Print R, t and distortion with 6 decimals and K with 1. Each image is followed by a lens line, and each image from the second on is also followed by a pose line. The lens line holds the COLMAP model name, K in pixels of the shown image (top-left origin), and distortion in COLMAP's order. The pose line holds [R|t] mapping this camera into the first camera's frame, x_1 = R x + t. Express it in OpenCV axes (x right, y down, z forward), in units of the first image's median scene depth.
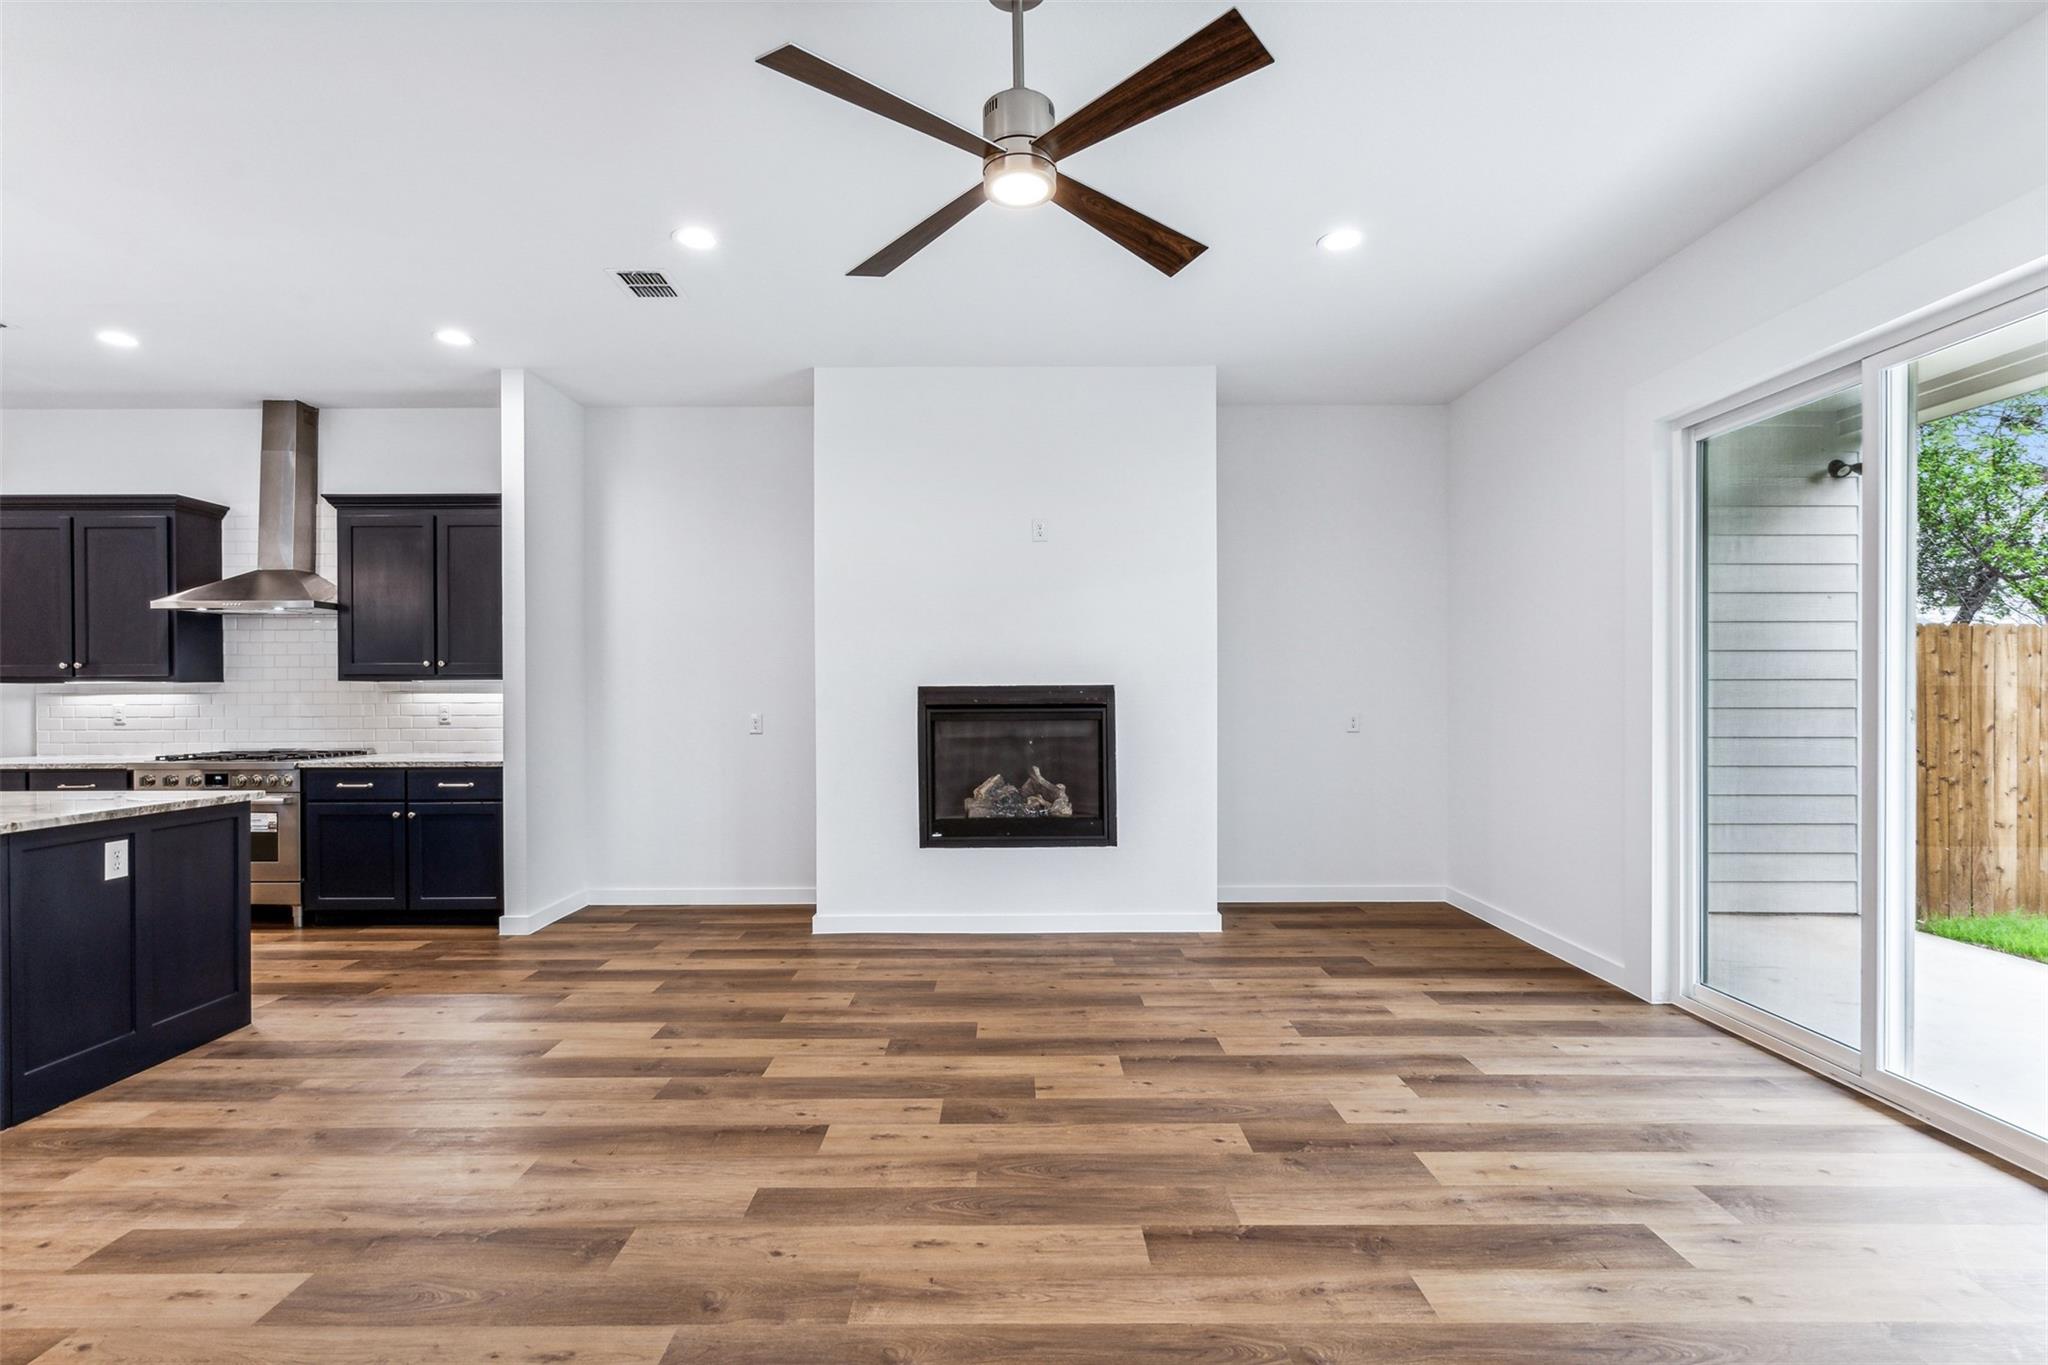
lens RADIAL K [[951.2, 0, 1014.4], [0, 951.2, 696.8], [0, 0, 1]] dist [-0.000638, 0.000175]
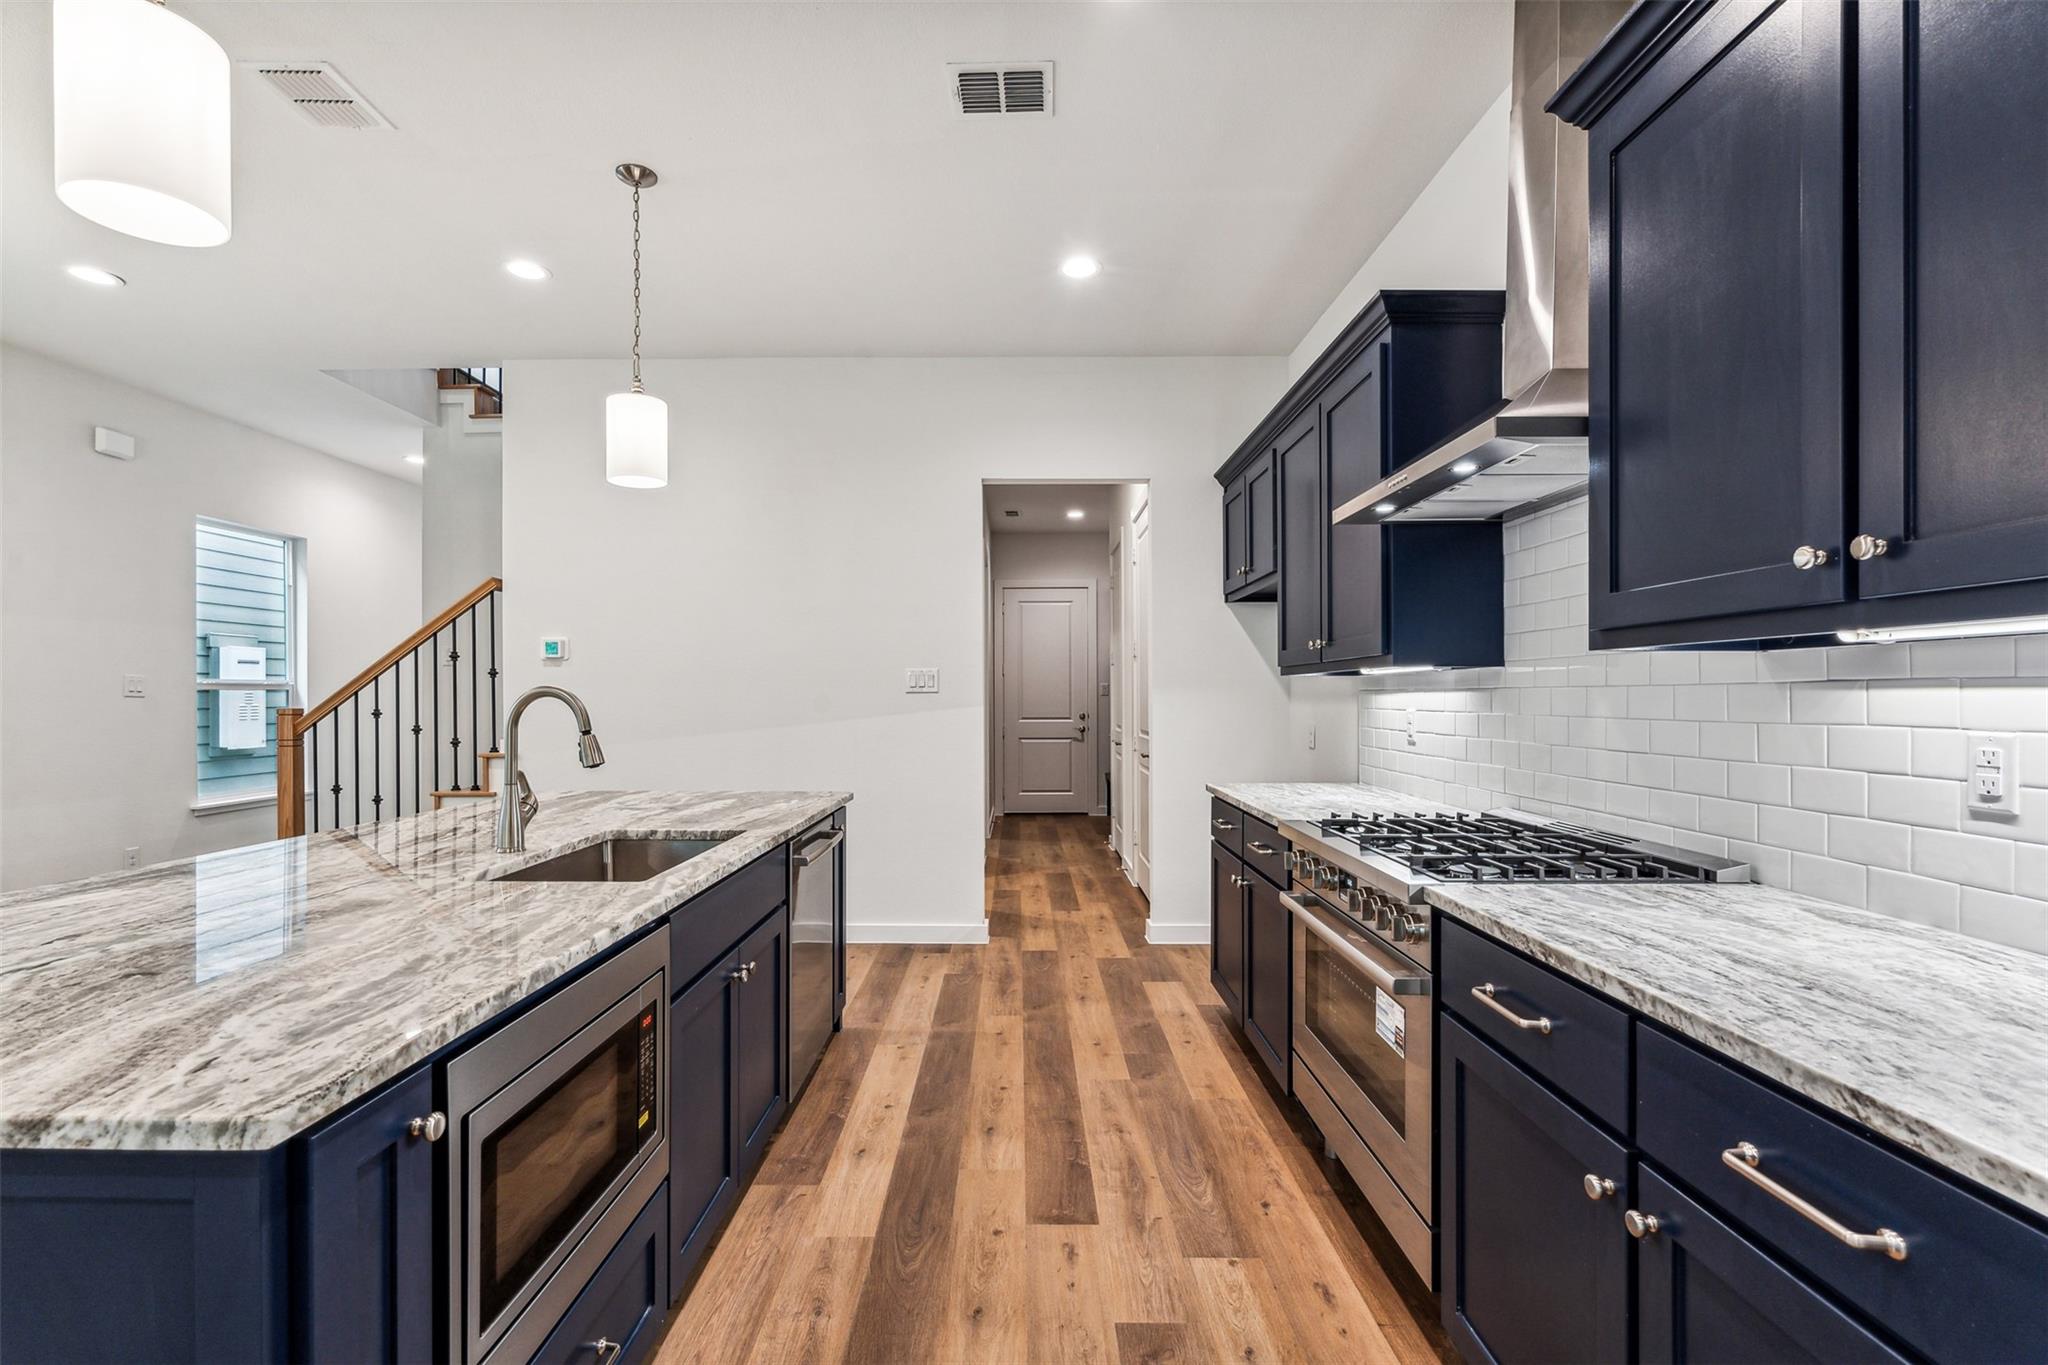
lens RADIAL K [[933.3, 0, 1017.5], [0, 933.3, 696.6], [0, 0, 1]] dist [-0.000273, 0.000186]
pose [[-0.006067, 0.005040, -0.999969, -0.416555], [-0.002739, 0.999983, 0.005056, -0.001935], [0.999978, 0.002770, -0.006053, 0.863950]]
